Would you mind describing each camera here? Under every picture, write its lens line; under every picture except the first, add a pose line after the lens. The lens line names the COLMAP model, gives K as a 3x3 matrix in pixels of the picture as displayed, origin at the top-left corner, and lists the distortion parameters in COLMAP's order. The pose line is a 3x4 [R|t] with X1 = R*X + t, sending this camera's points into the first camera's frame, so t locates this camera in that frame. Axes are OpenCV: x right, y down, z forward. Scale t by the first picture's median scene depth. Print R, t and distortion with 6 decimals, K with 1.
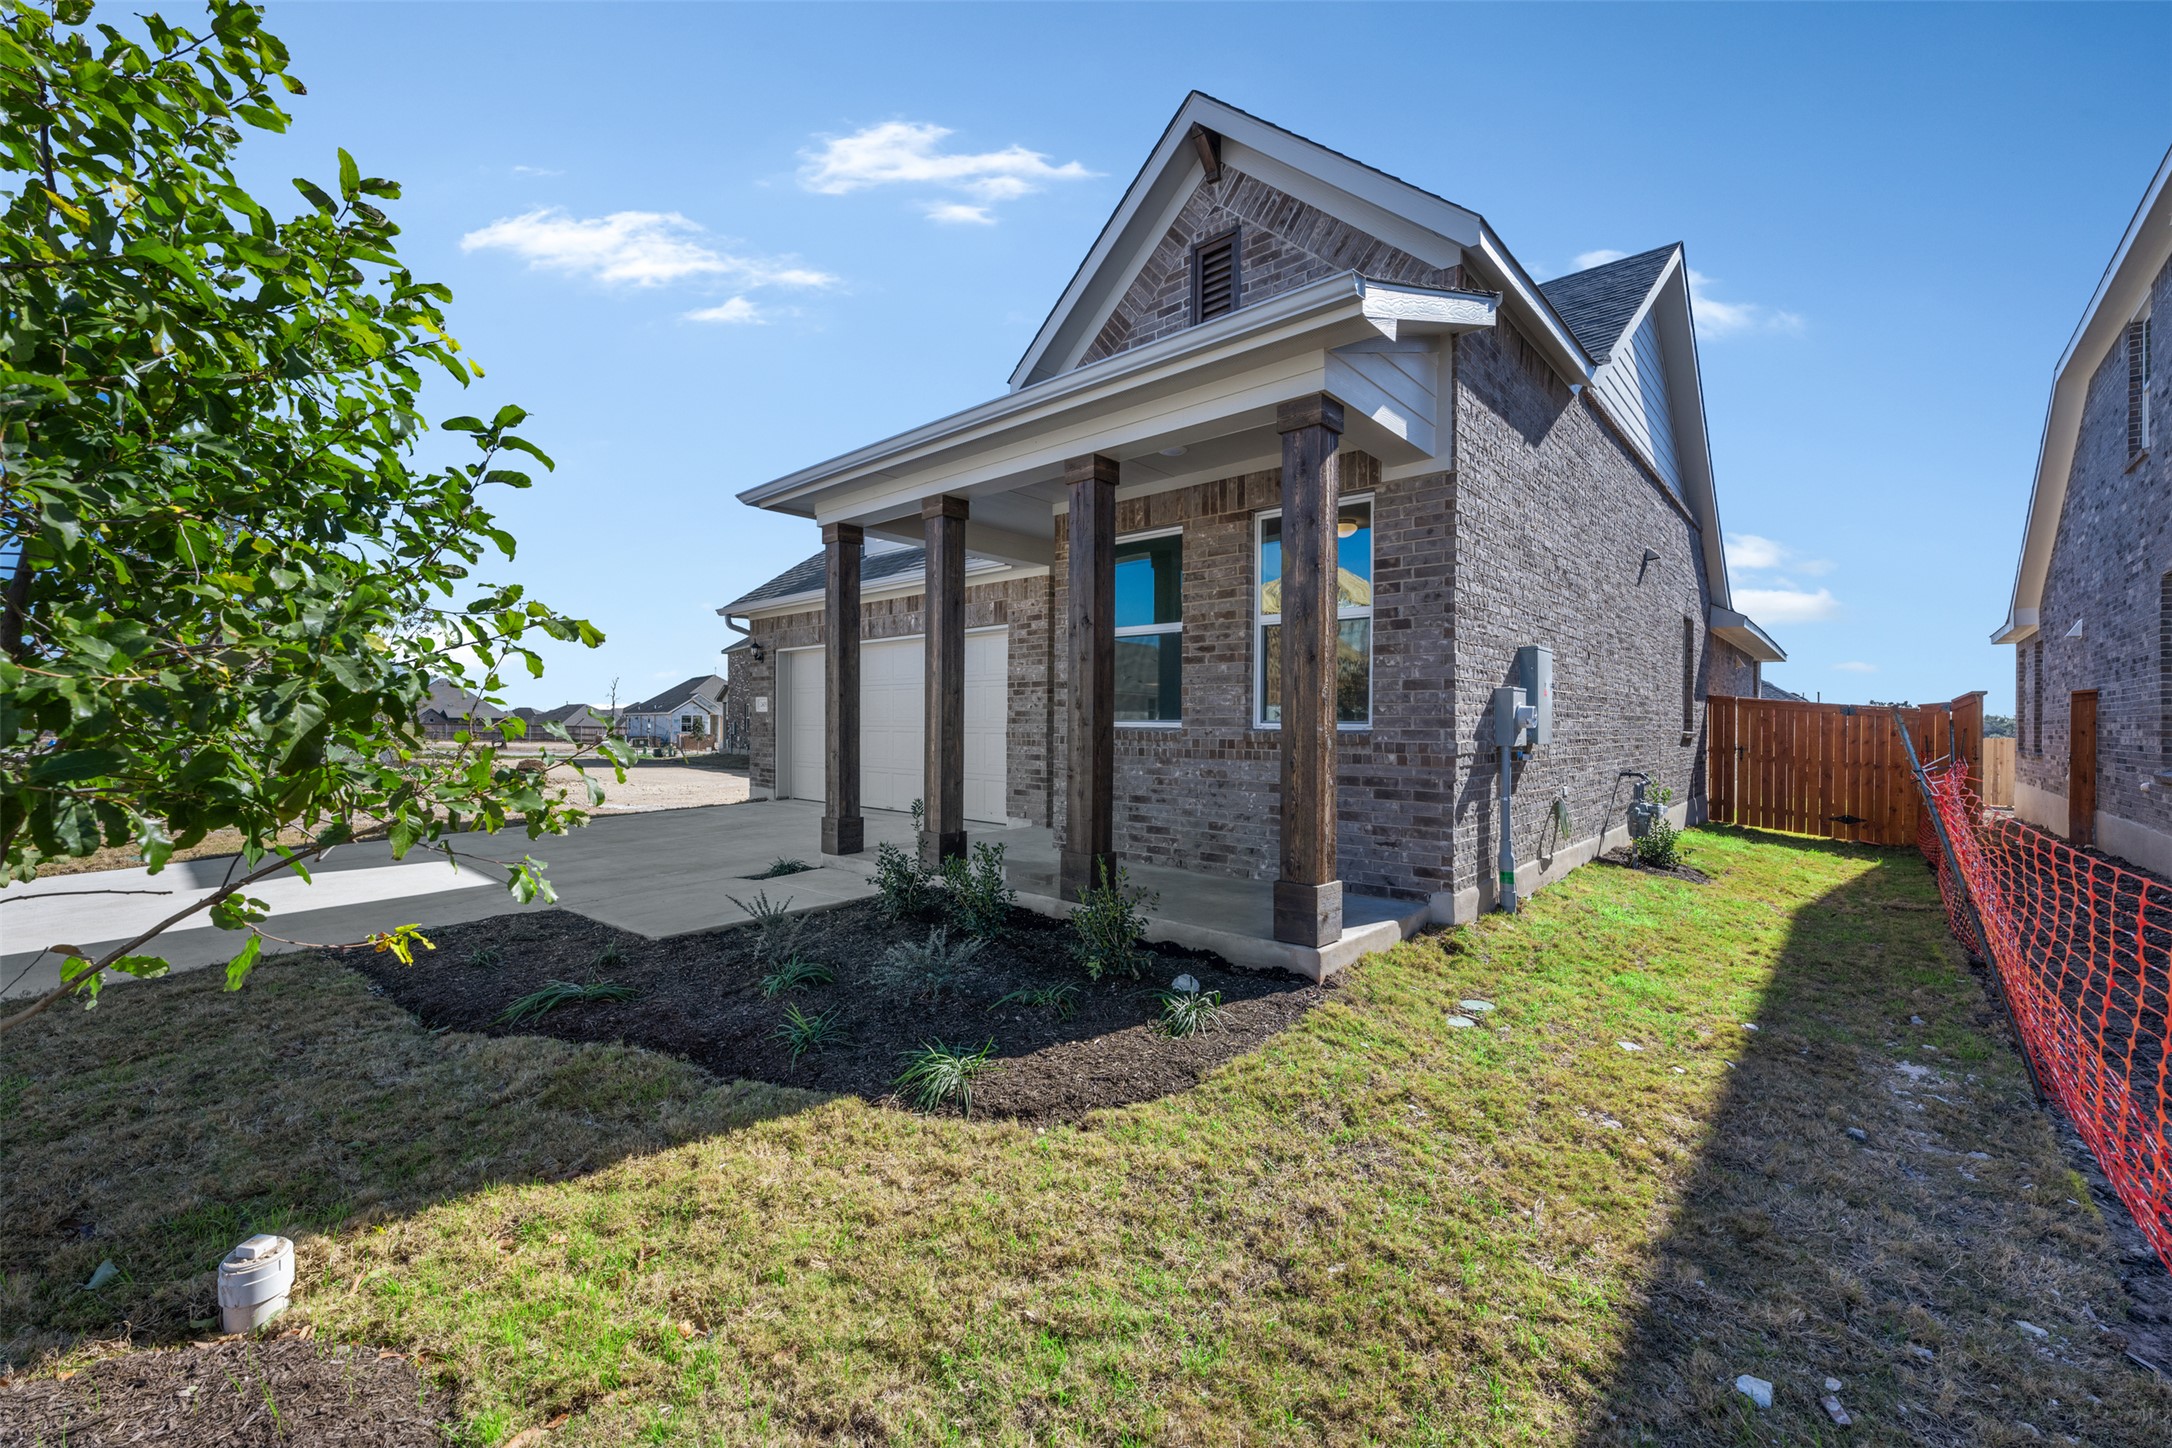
lens RADIAL K [[864.3, 0, 1082.8], [0, 864.3, 724.5], [0, 0, 1]] dist [-0.000823, 0.000011]
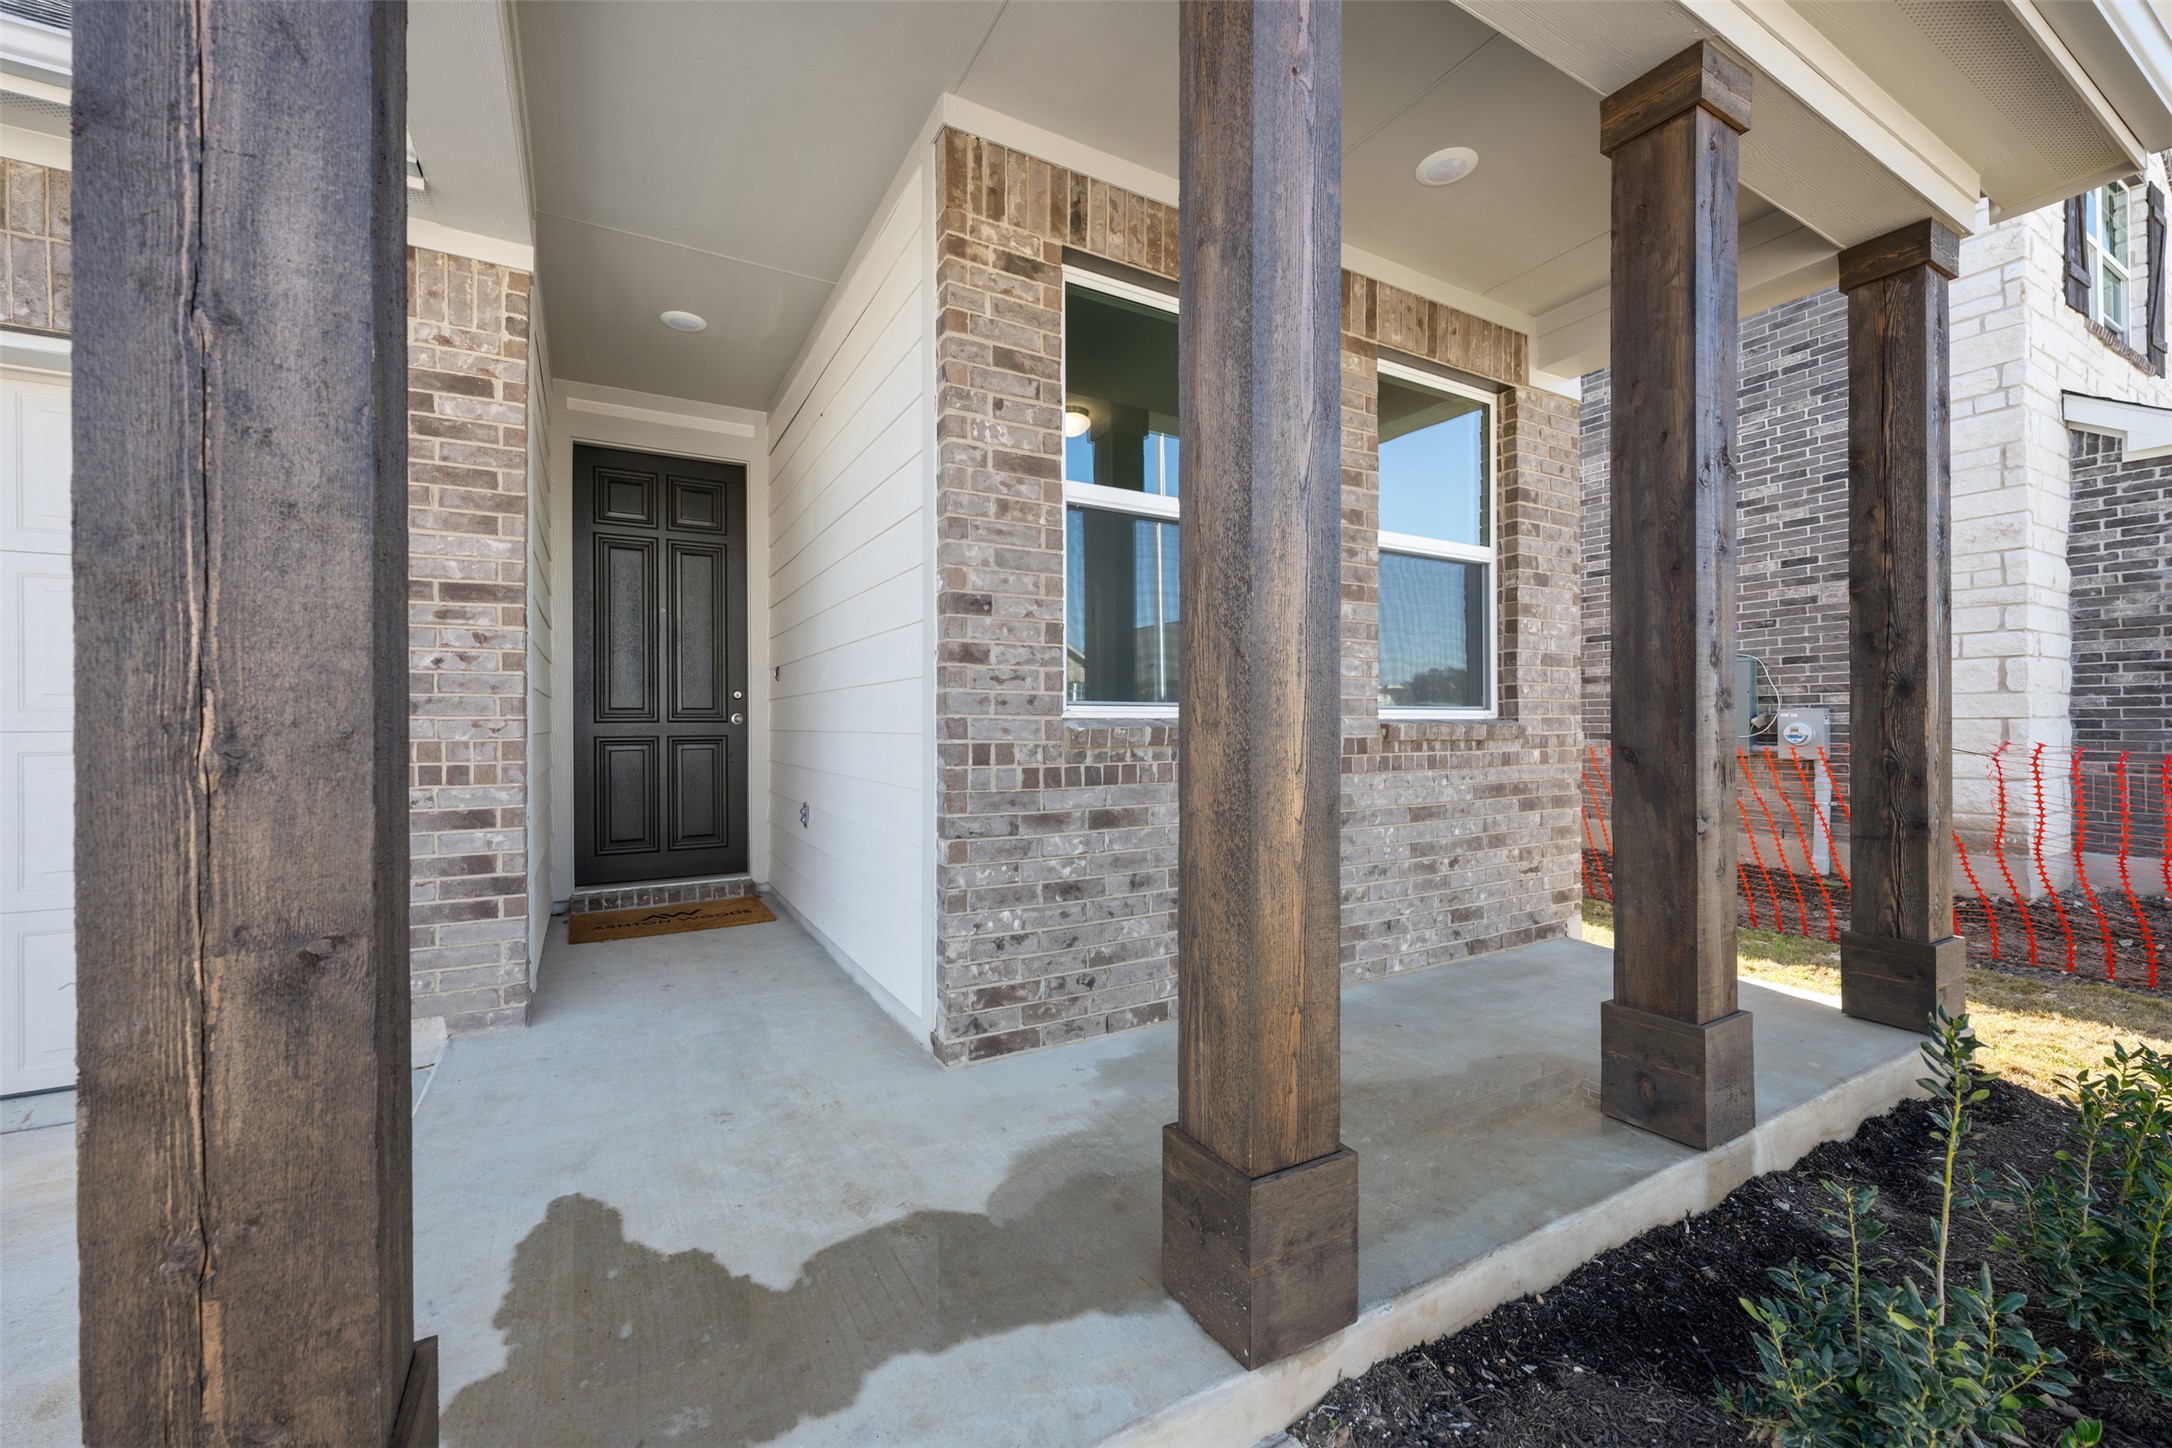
lens RADIAL K [[865.5, 0, 1084.2], [0, 865.5, 721.9], [0, 0, 1]] dist [-0.000793, -0.000028]
pose [[0.310247, -0.006874, 0.950631, -0.415705], [0.007476, 0.999961, 0.004791, 0.002690], [-0.950627, 0.005621, 0.310286, 0.979665]]
